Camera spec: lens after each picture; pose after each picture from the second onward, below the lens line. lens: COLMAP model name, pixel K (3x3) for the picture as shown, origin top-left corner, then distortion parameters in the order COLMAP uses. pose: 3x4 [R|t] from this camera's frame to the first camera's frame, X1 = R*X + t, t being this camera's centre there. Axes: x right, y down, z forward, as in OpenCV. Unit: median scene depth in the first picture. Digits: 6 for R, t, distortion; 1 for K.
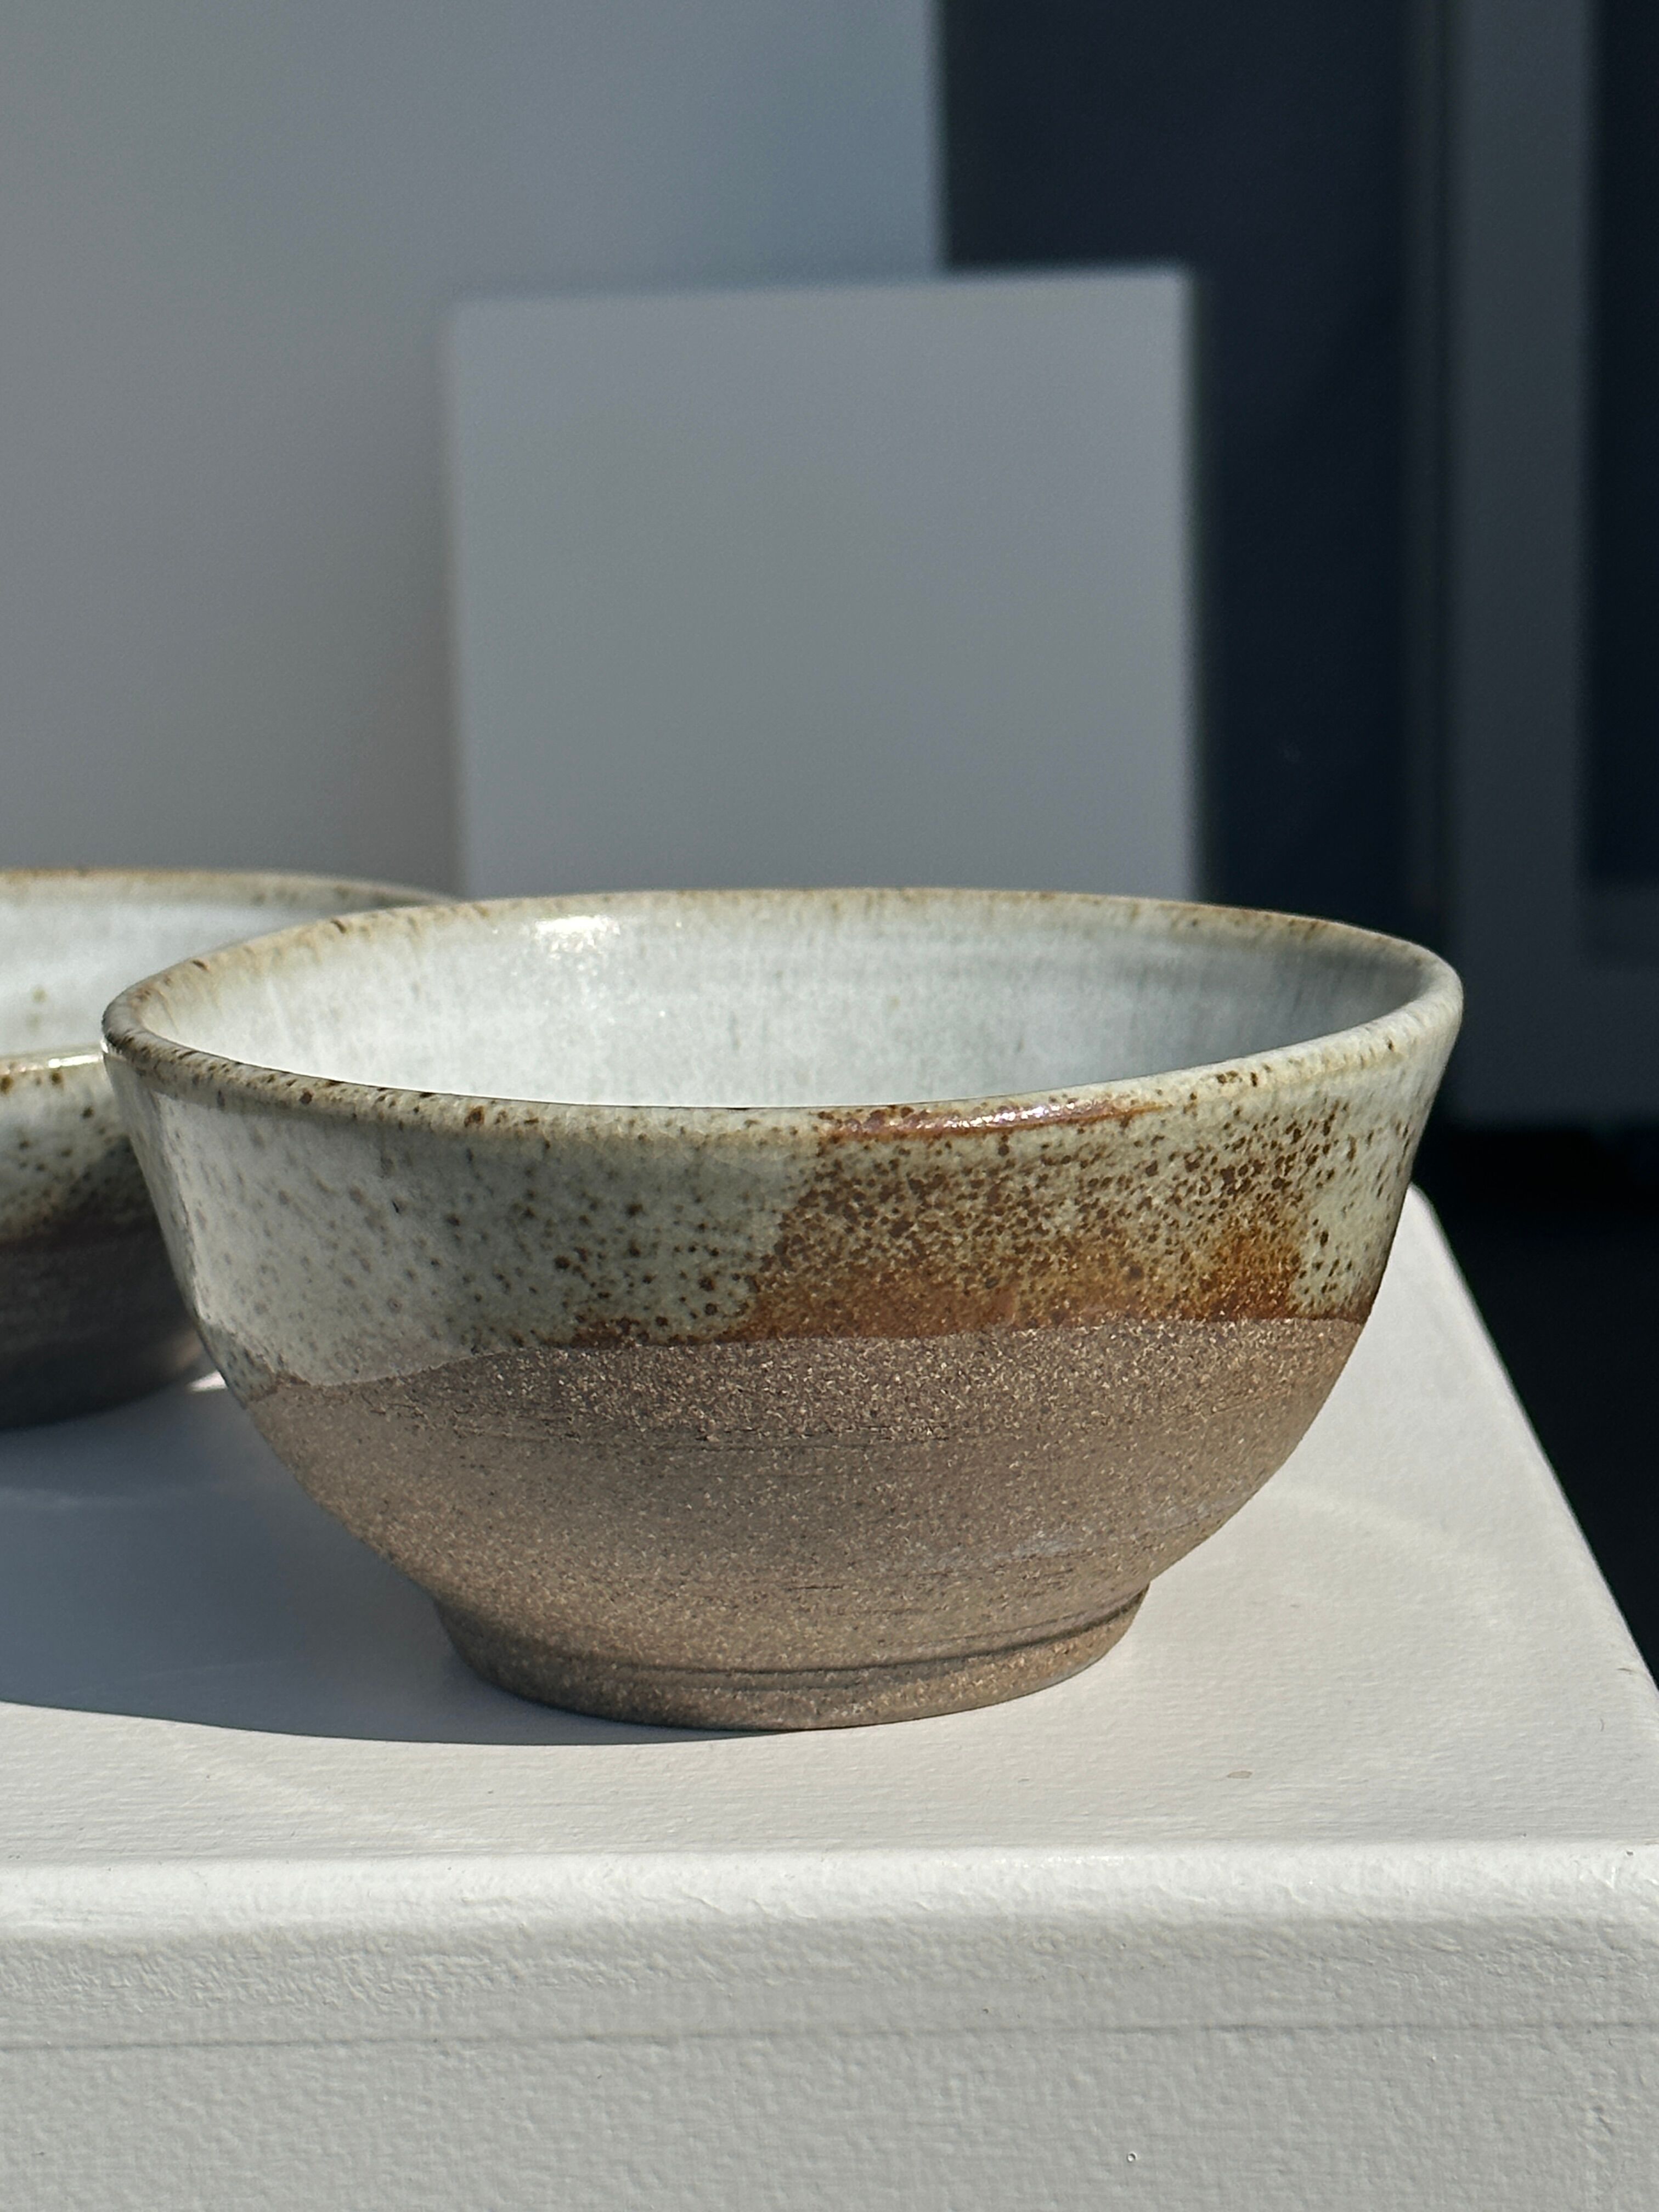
lens RADIAL K [[5017.4, 0, 819.3], [0, 5017.4, 1160.5], [0, 0, 1]] dist [0.140120, 0.000000]
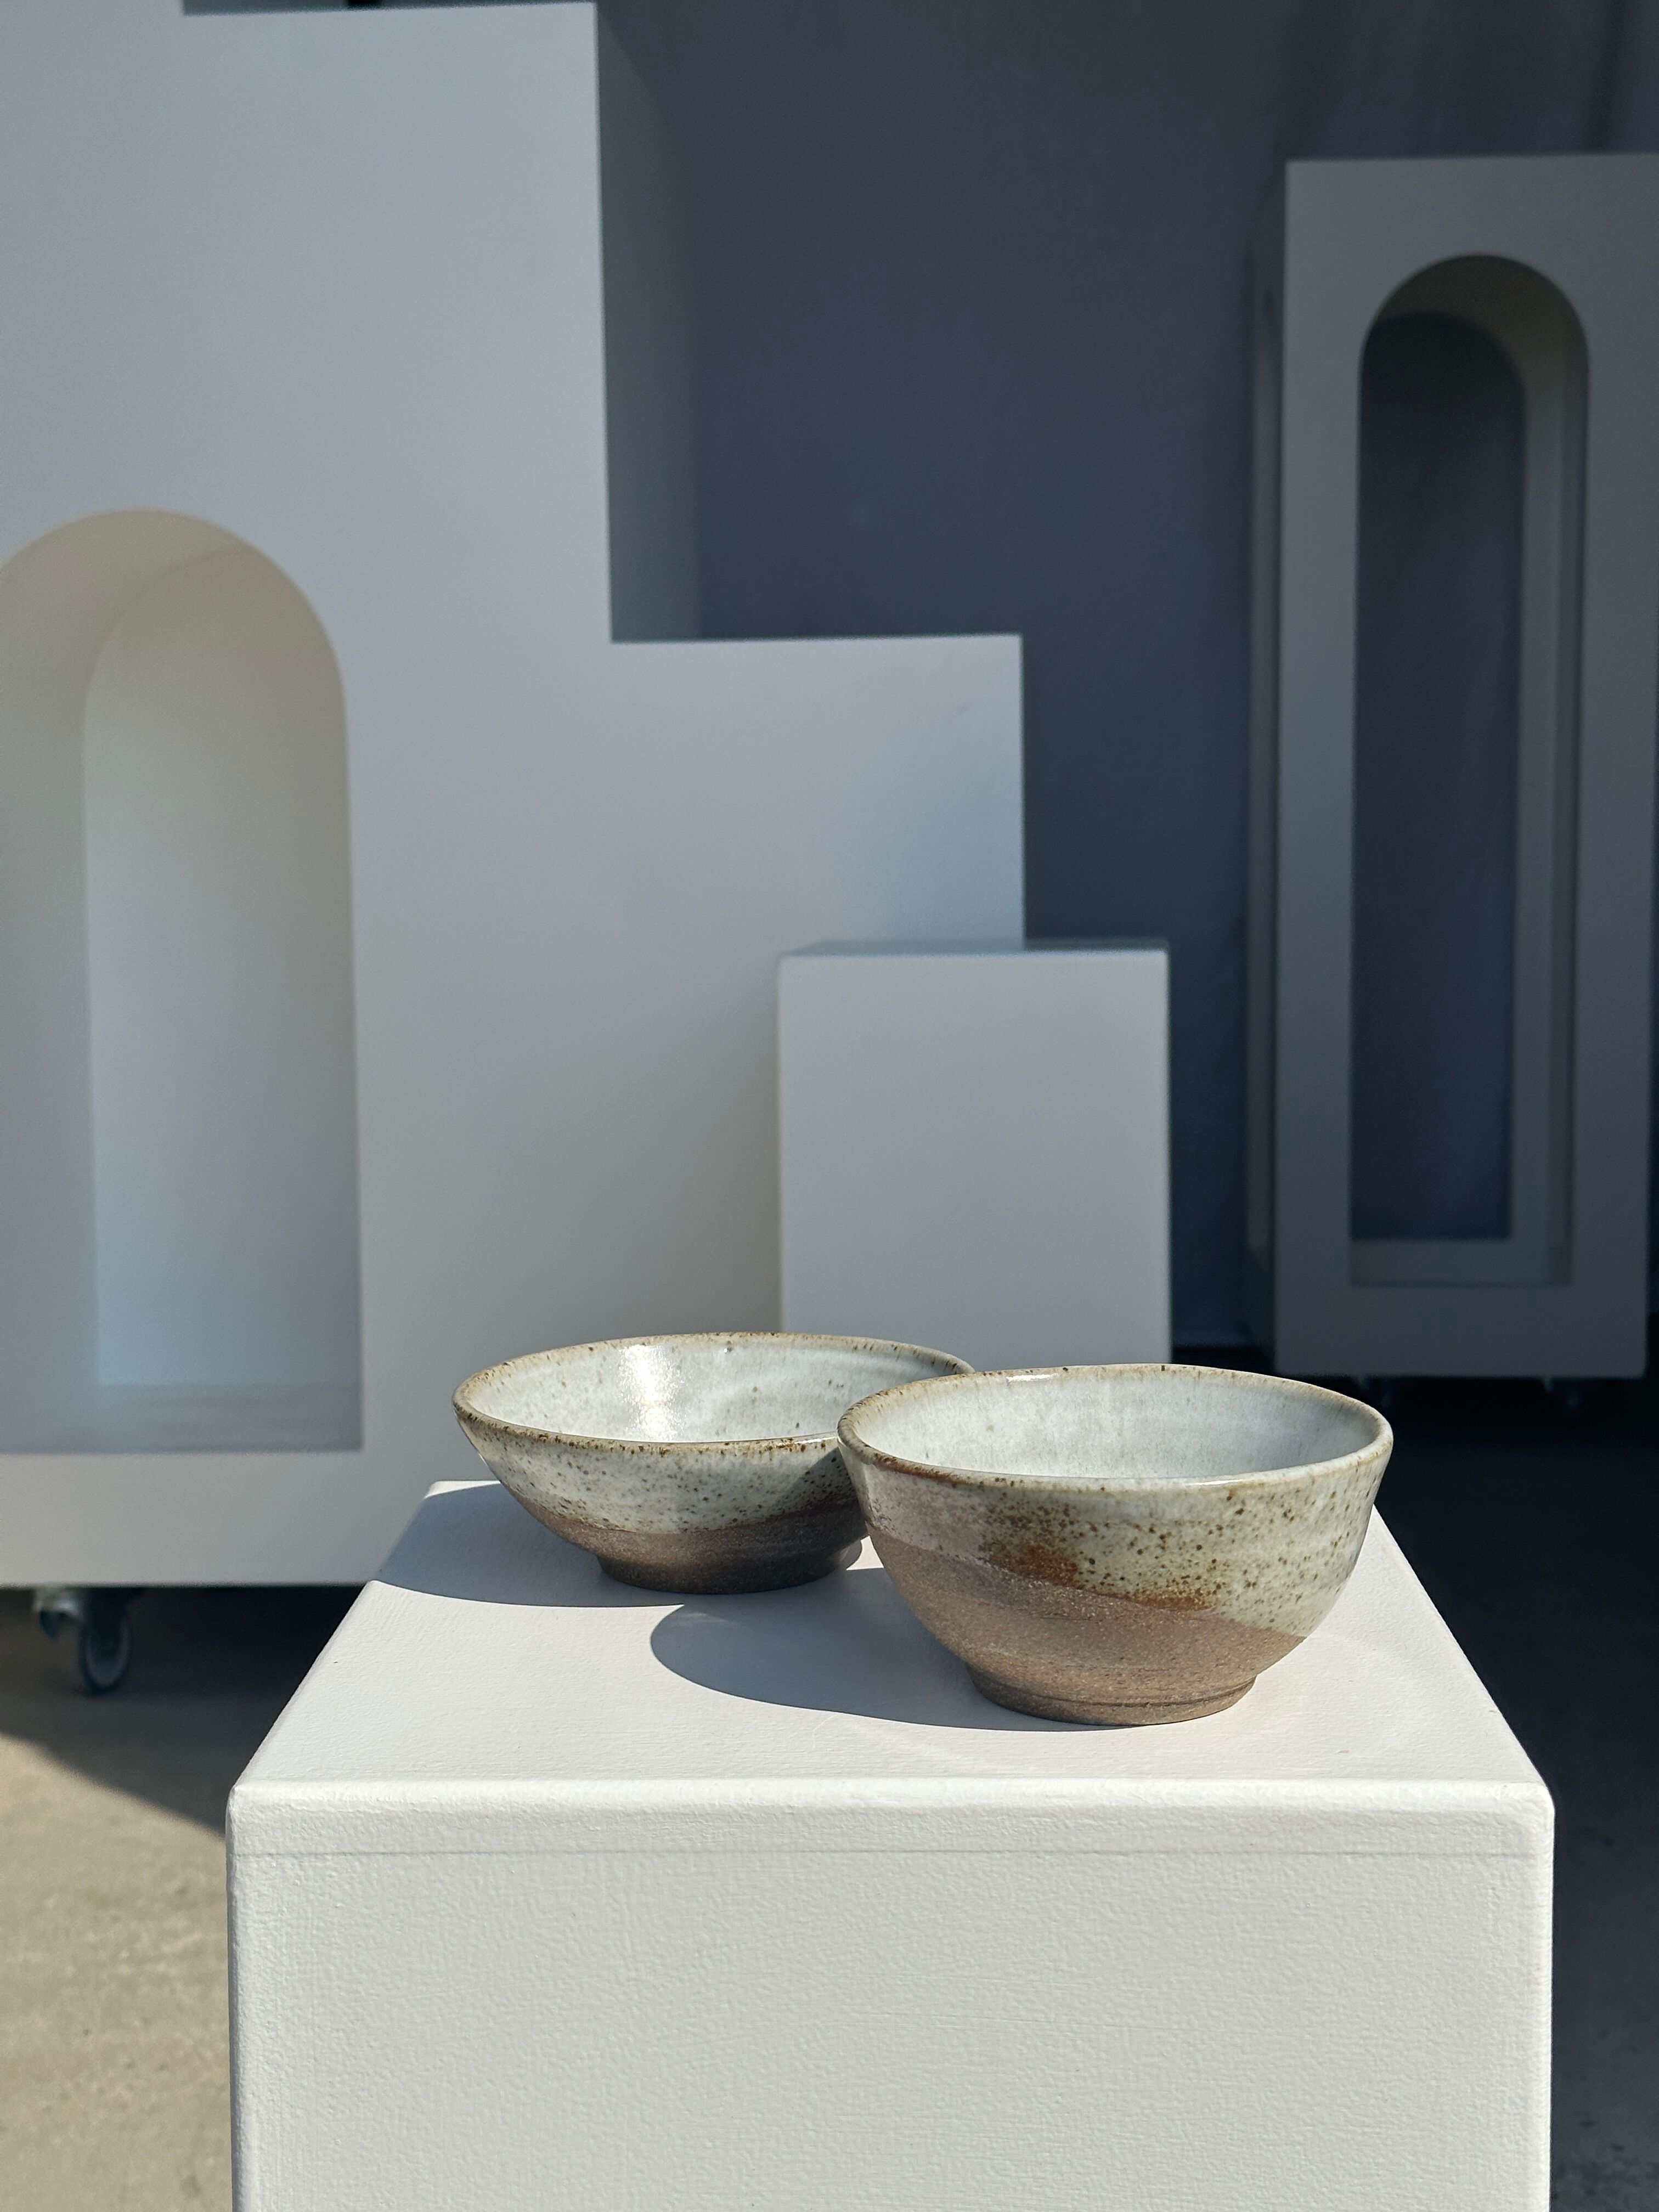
lens RADIAL K [[3061.9, 0, 848.9], [0, 3061.9, 1036.4], [0, 0, 1]] dist [0.097680, 0.000000]
pose [[0.999894, 0.014278, -0.002809, -0.171825], [-0.014496, 0.994187, -0.106687, -0.067883], [0.001270, 0.106716, 0.994289, -0.595898]]
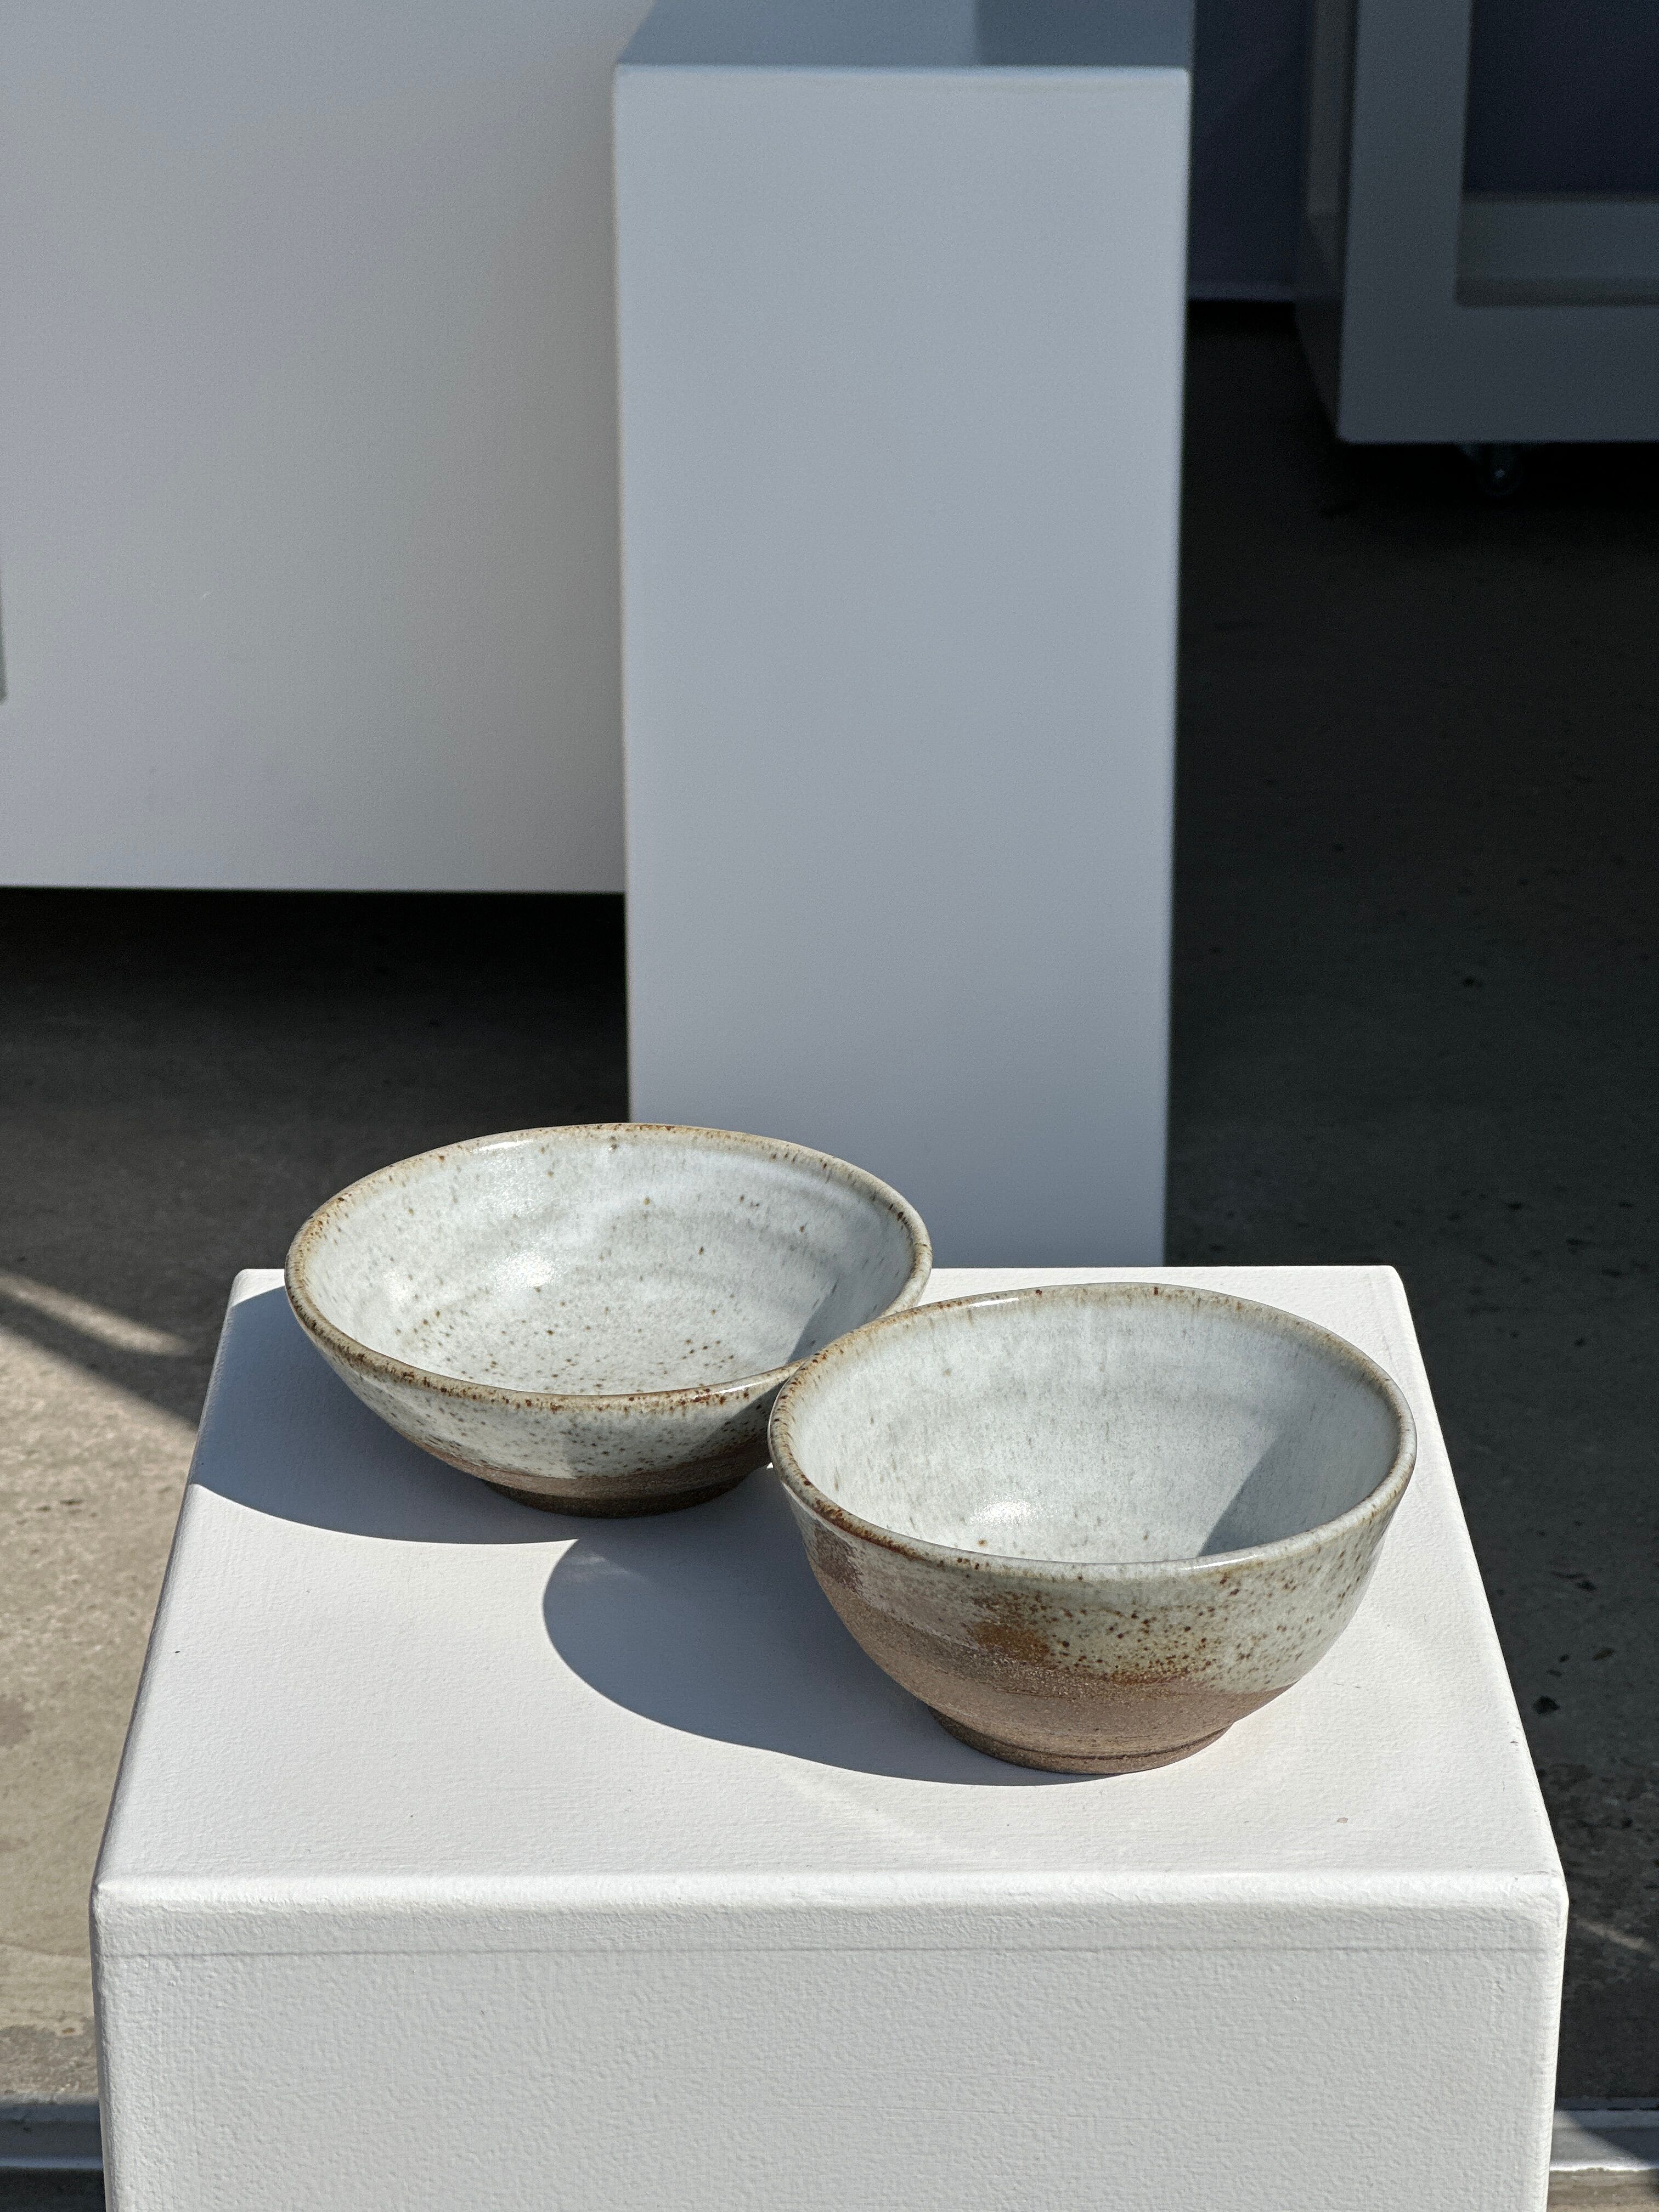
lens RADIAL K [[5017.4, 0, 841.7], [0, 5017.4, 1097.6], [0, 0, 1]] dist [0.140120, 0.000000]
pose [[0.999226, 0.011421, 0.037655, -0.237135], [-0.018761, 0.979458, 0.200774, -0.666380], [-0.034588, -0.201325, 0.978914, -1.169013]]
